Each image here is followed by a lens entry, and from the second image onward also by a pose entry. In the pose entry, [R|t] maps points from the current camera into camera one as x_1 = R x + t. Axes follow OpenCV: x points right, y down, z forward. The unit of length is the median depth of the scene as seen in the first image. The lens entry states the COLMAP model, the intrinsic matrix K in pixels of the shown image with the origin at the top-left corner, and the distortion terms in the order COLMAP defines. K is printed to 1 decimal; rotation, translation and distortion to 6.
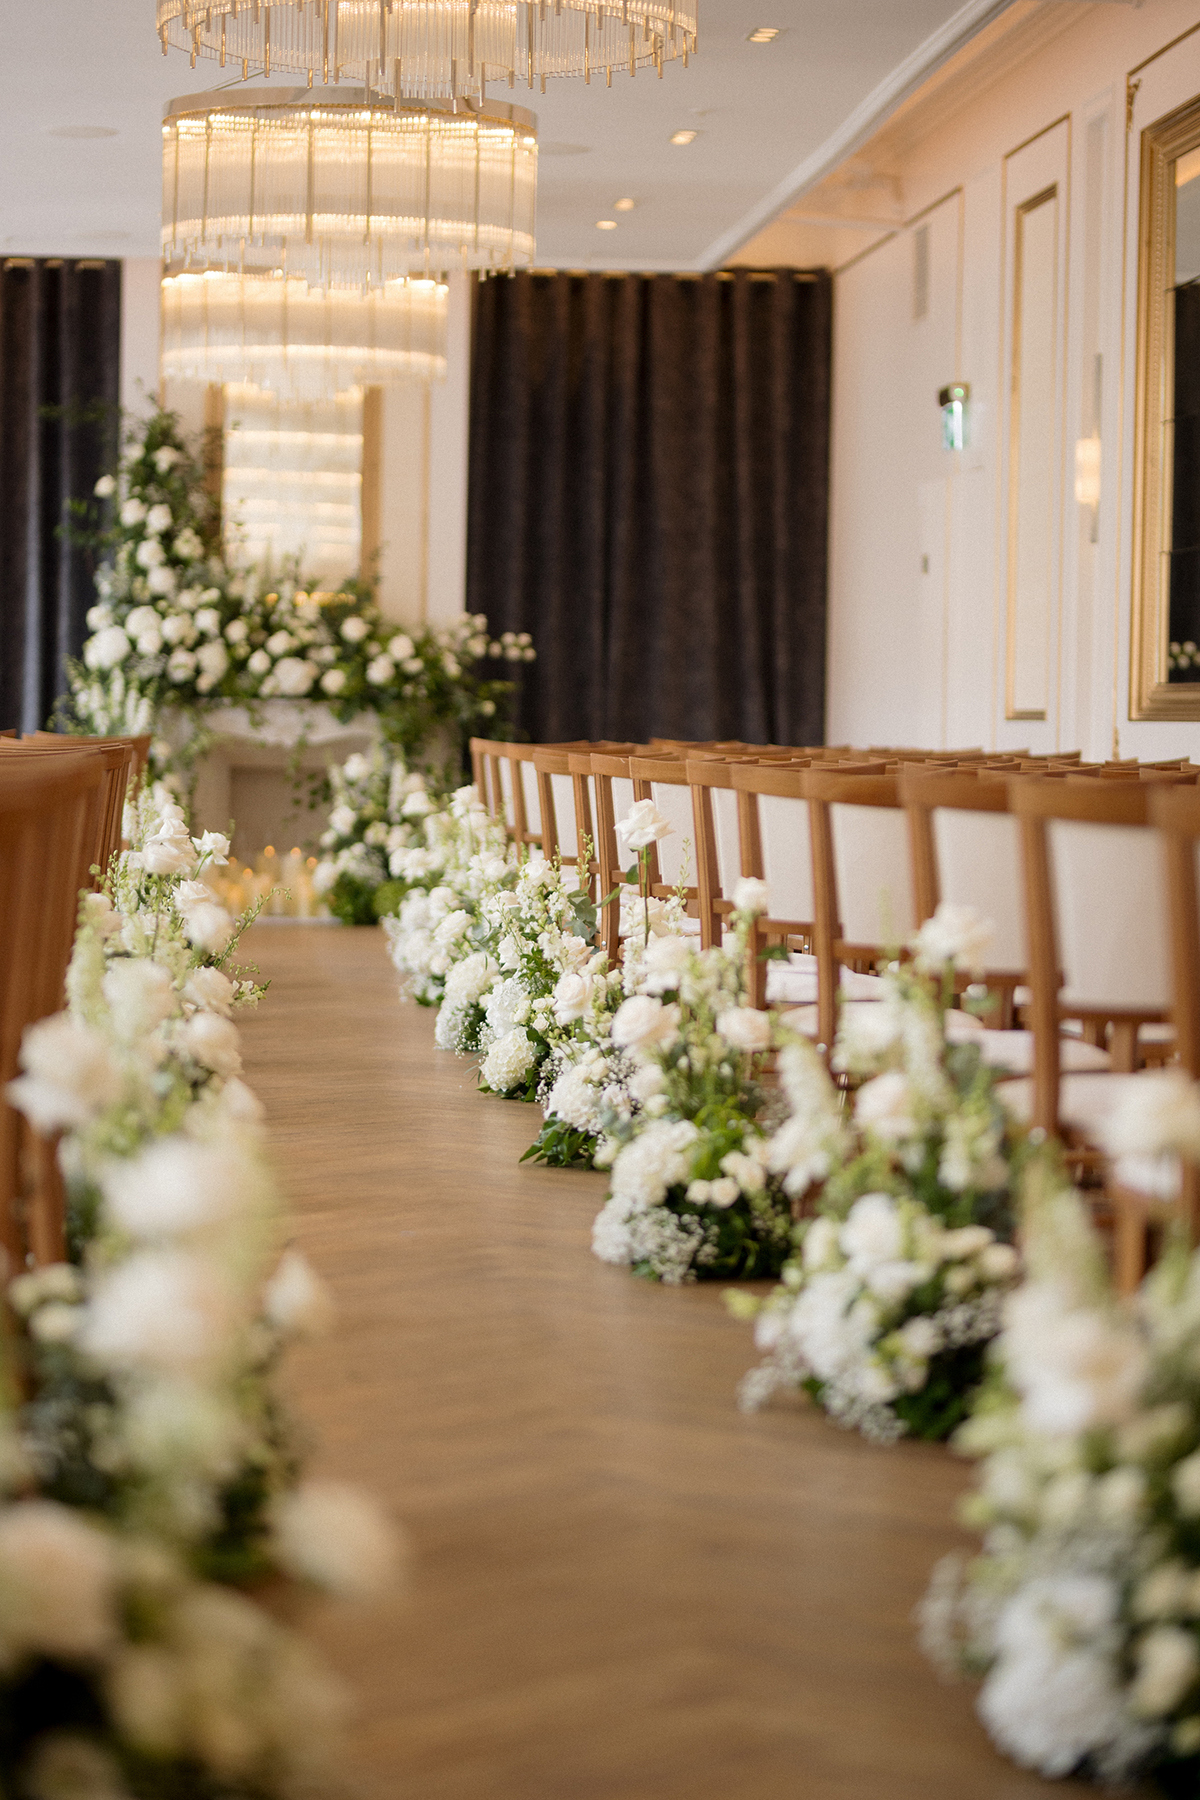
lens RADIAL K [[4164.5, 0, 600.0], [0, 4164.5, 900.0], [0, 0, 1]] dist [0.043731, -0.469518]
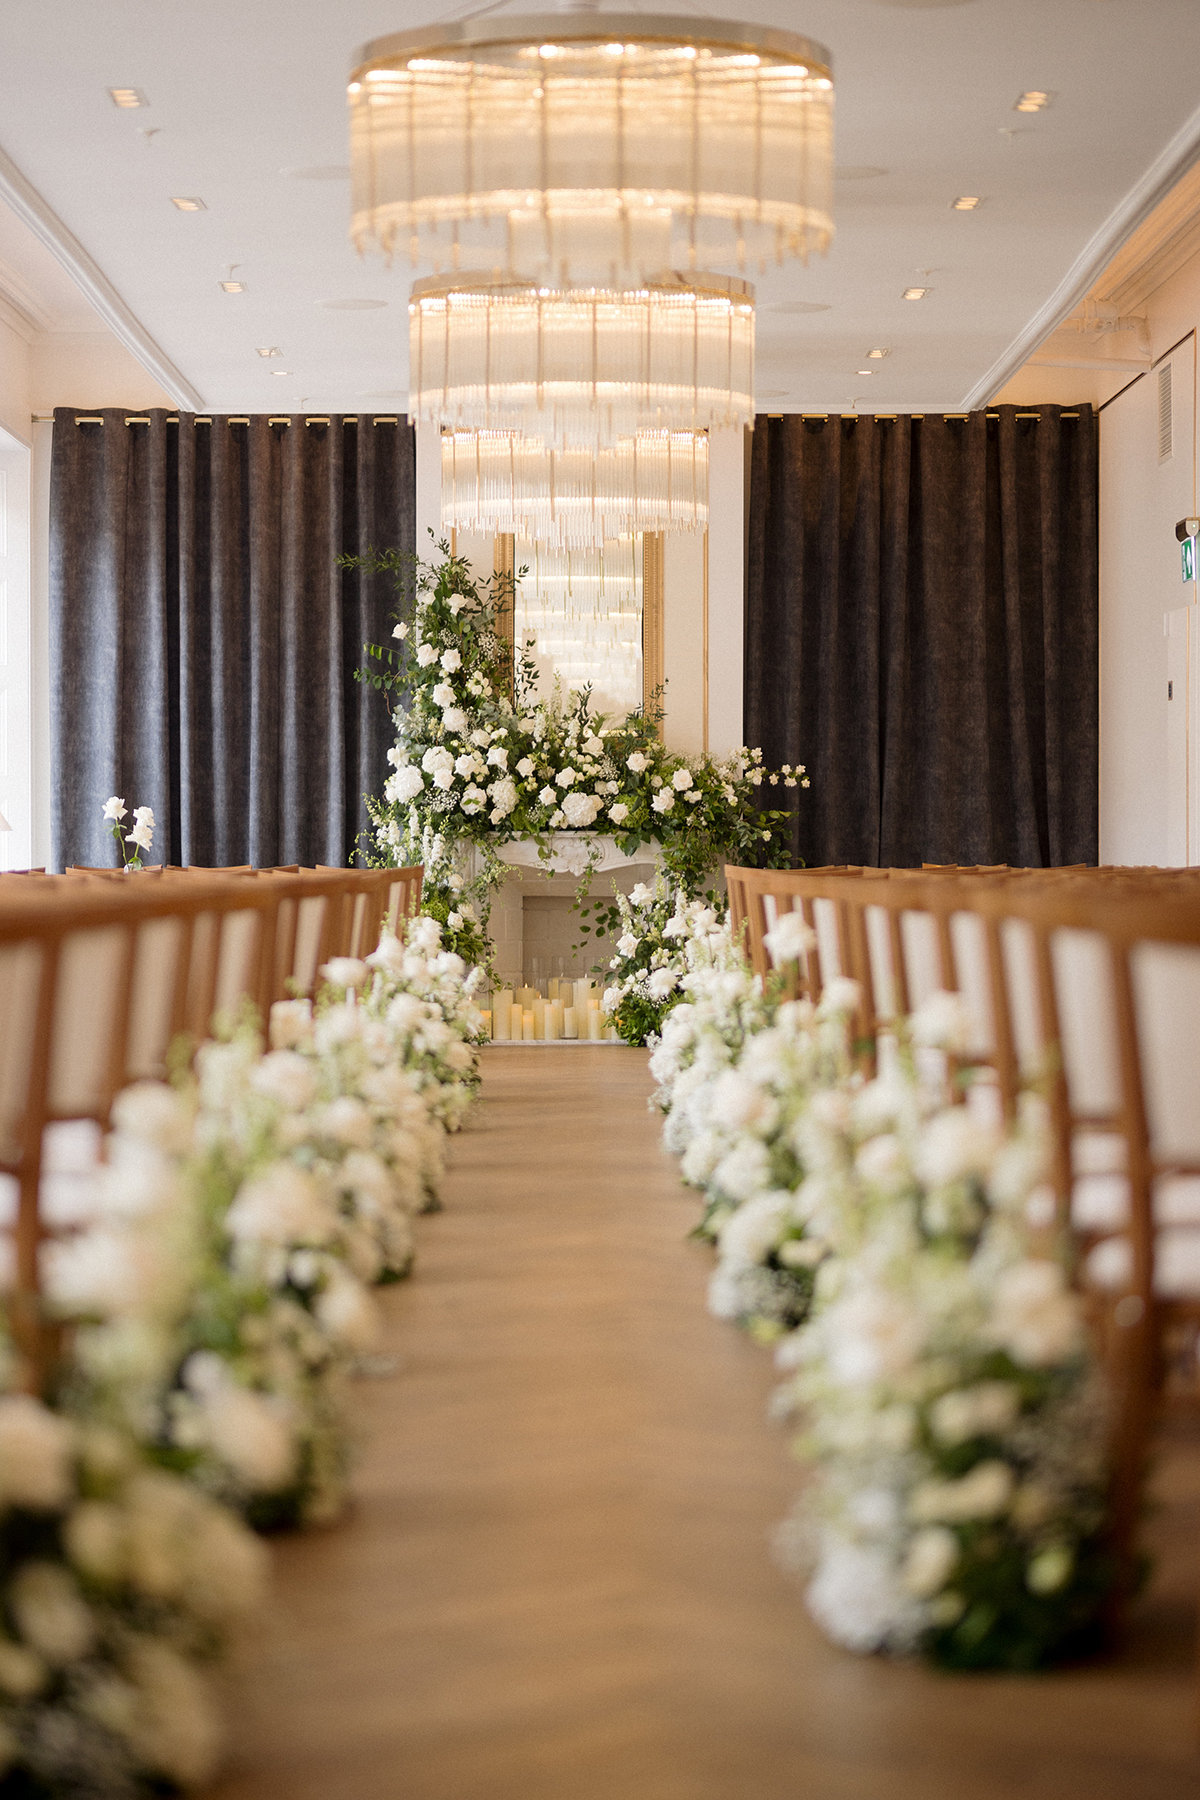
lens RADIAL K [[4164.5, 0, 600.0], [0, 4164.5, 900.0], [0, 0, 1]] dist [0.043731, -0.469518]
pose [[0.996267, -0.016328, -0.084766, 0.019609], [0.013689, 0.999406, -0.031613, 0.002426], [0.085232, 0.030335, 0.995899, -0.040928]]
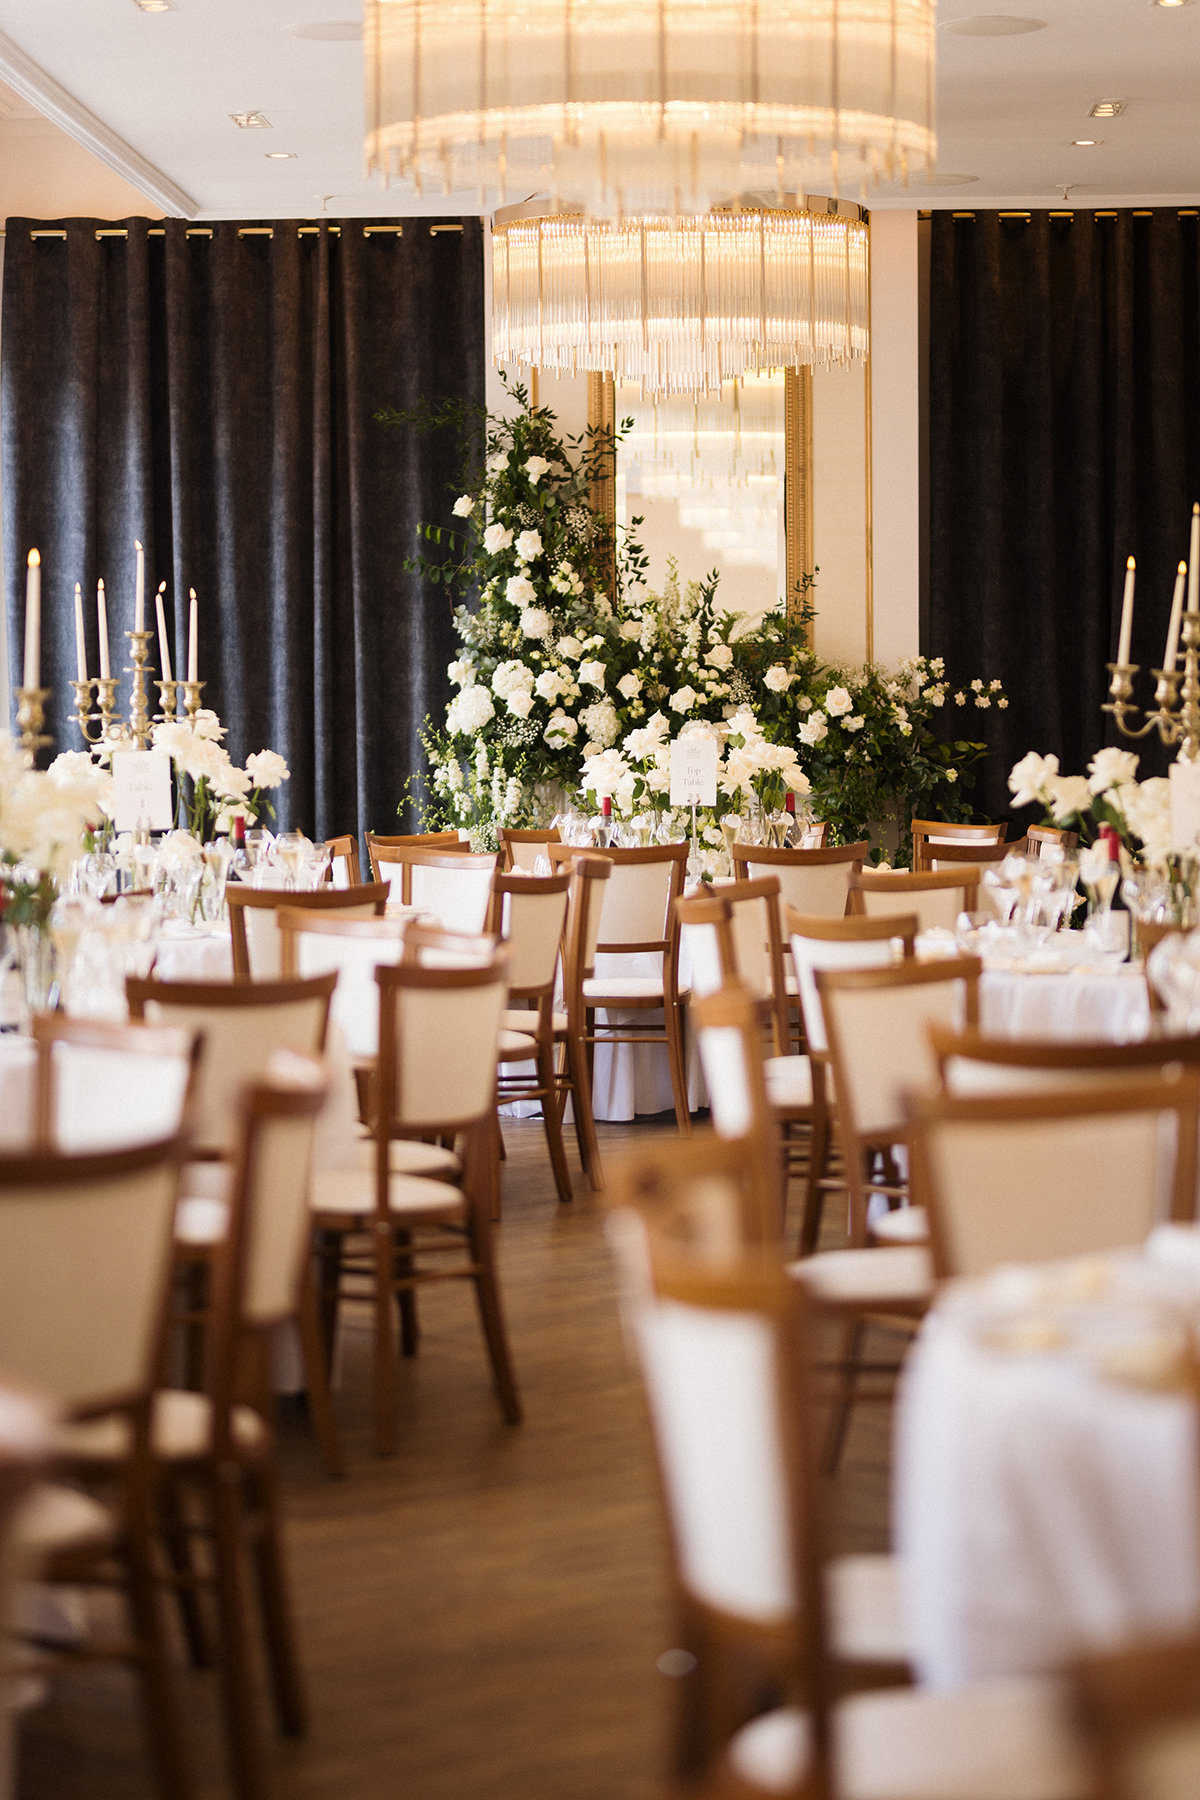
lens RADIAL K [[4272.1, 0, 600.0], [0, 4272.1, 900.0], [0, 0, 1]] dist [0.023865, -3.191833]
pose [[0.991882, -0.020627, -0.125480, 0.007798], [0.020733, 0.999785, -0.000467, -0.023533], [0.125463, -0.002138, 0.992096, 0.196063]]
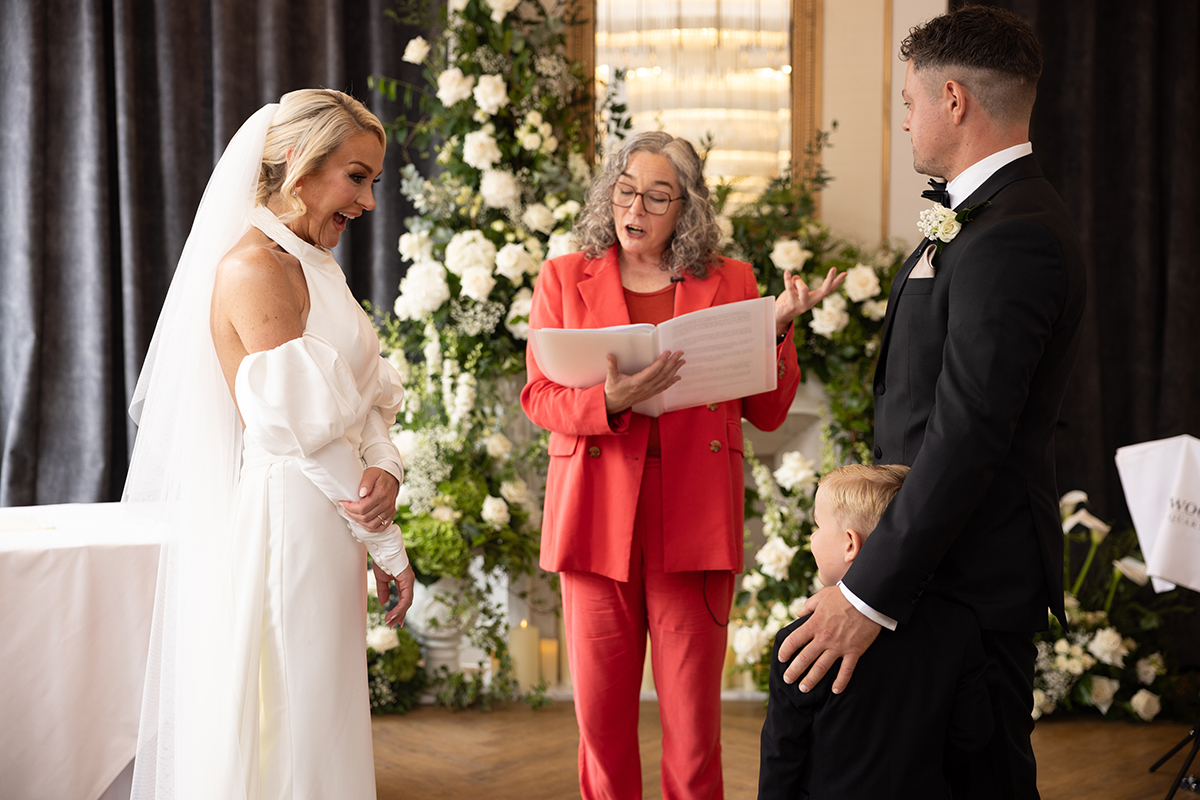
lens RADIAL K [[2098.9, 0, 565.4], [0, 2098.9, 399.4], [0, 0, 1]] dist [0.206933, 0.008848]
pose [[0.989673, -0.011221, -0.142907, -0.046381], [0.012277, 0.999903, 0.006507, -0.044794], [0.142820, -0.008194, 0.989715, 0.664714]]
